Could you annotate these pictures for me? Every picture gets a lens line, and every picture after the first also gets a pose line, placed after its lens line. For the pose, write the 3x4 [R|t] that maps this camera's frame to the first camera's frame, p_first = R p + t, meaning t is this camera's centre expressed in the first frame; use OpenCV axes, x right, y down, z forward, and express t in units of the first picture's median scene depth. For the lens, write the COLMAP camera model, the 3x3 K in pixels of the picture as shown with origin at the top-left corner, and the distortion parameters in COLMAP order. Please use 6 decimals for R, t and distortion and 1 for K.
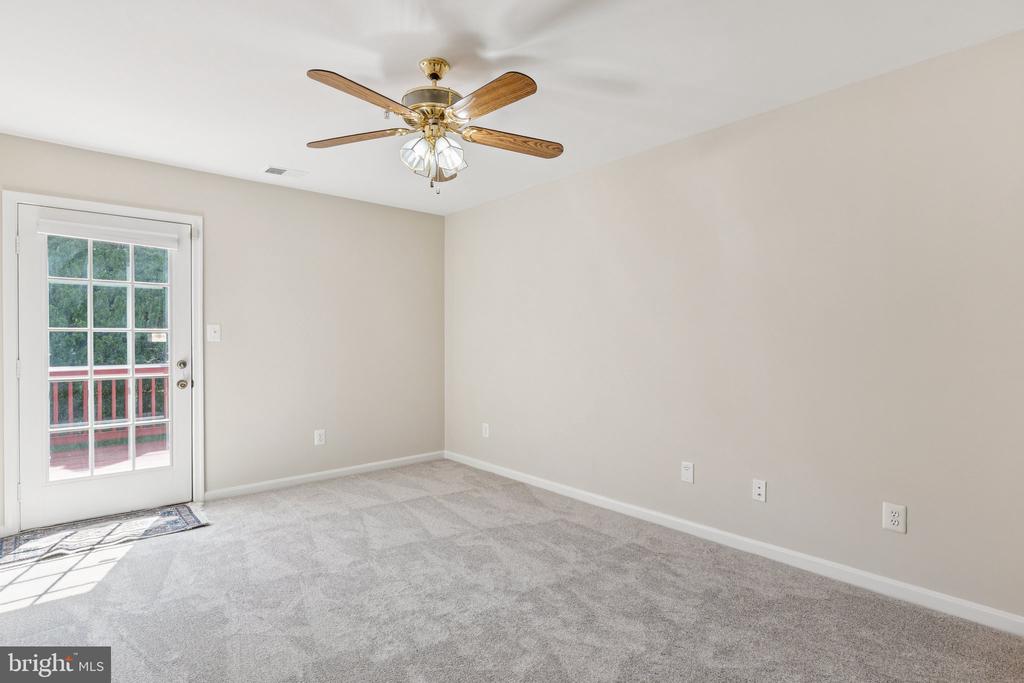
lens RADIAL K [[425.0, 0, 512.0], [0, 425.0, 341.5], [0, 0, 1]] dist [-0.002940, -0.000333]
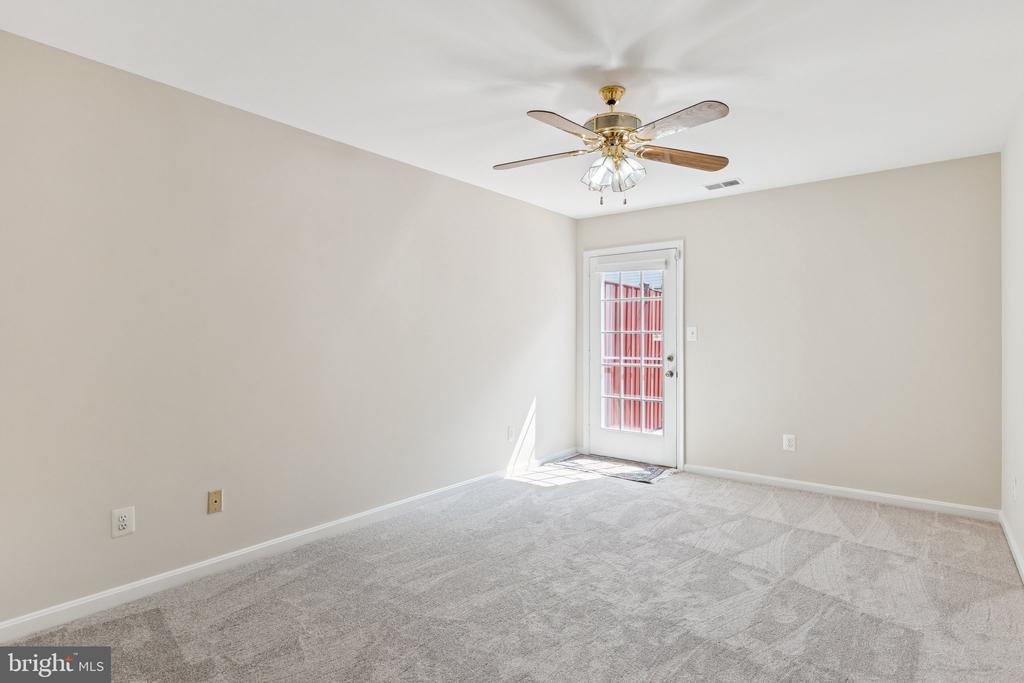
lens RADIAL K [[406.3, 0, 512.0], [0, 406.3, 341.5], [0, 0, 1]] dist [0.000621, 0.000242]
pose [[0.382958, 0.008785, -0.923724, 0.301873], [-0.007933, 0.999949, 0.006222, -0.003514], [0.923732, 0.004945, 0.383008, 0.156456]]
